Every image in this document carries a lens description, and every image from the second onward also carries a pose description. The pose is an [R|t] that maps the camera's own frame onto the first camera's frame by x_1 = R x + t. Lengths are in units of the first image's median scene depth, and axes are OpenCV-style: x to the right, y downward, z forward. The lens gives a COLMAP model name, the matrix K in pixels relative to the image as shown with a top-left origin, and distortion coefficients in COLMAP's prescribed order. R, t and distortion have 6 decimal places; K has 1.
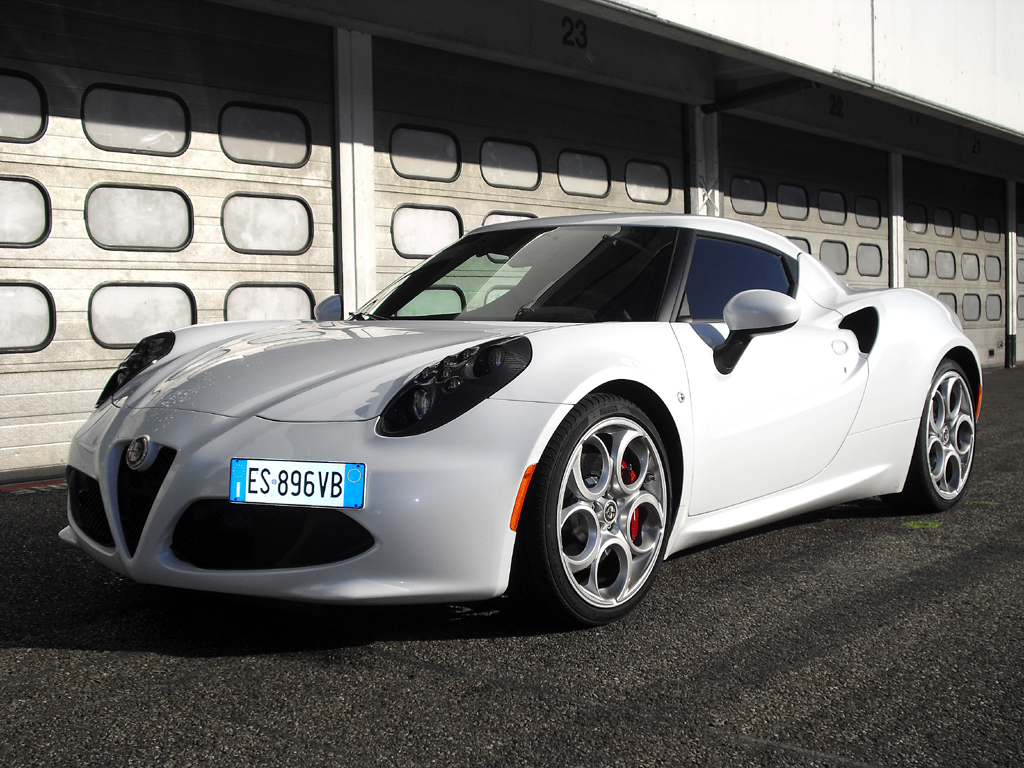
lens RADIAL K [[1323.1, 0, 512.1], [0, 1323.1, 385.2], [0, 0, 1]] dist [-0.100059, 0.000000]
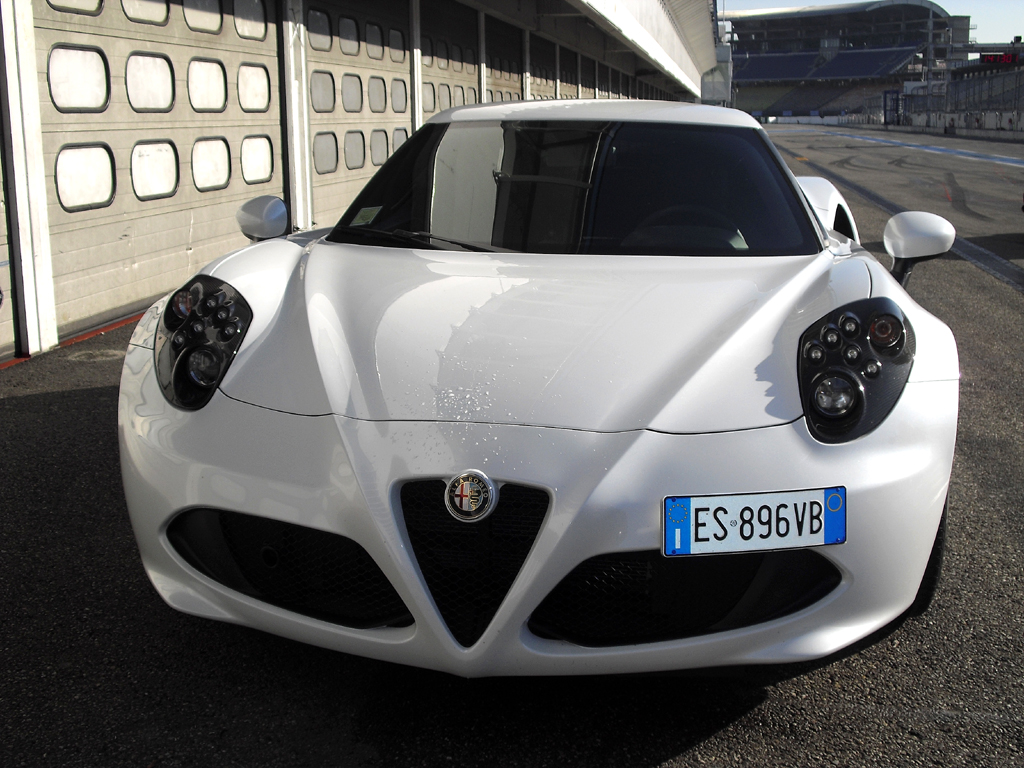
lens RADIAL K [[1323.1, 0, 512.5], [0, 1323.1, 383.3], [0, 0, 1]] dist [-0.100059, 0.000000]
pose [[0.859699, -0.092898, 0.502282, -0.298430], [0.019749, 0.988633, 0.149047, -0.053987], [-0.510419, -0.118216, 0.851761, 0.200015]]
